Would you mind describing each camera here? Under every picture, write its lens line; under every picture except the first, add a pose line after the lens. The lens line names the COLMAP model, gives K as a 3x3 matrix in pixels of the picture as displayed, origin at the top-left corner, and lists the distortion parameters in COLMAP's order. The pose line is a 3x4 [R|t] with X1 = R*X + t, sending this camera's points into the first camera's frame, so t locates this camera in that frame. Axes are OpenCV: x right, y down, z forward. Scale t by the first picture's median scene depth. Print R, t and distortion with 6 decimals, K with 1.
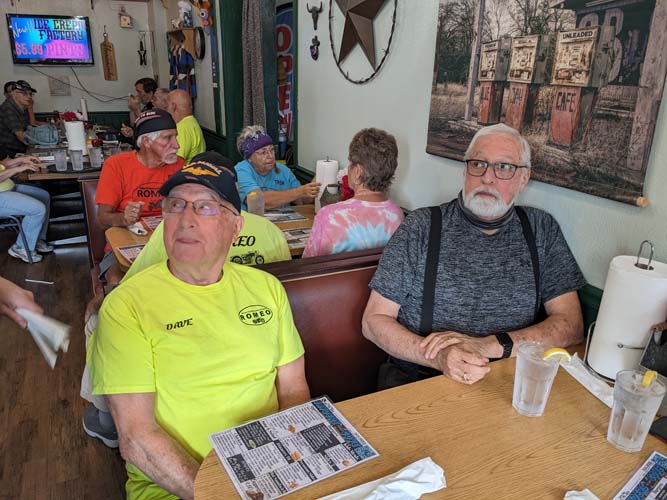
lens RADIAL K [[527.8, 0, 338.5], [0, 527.8, 256.2], [0, 0, 1]] dist [0.041395, -0.065906]
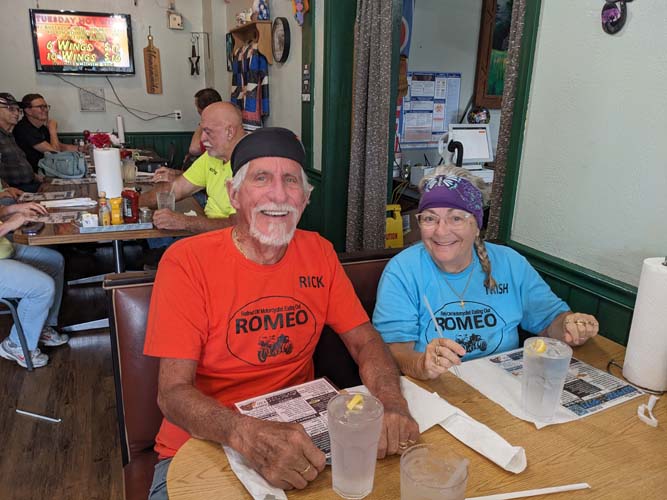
lens RADIAL K [[527.8, 0, 330.3], [0, 527.8, 252.3], [0, 0, 1]] dist [0.041395, -0.065906]
pose [[0.997935, 0.021807, -0.060412, -0.140014], [-0.024368, 0.998821, -0.041982, -0.081978], [0.059425, 0.043368, 0.997290, 0.287888]]
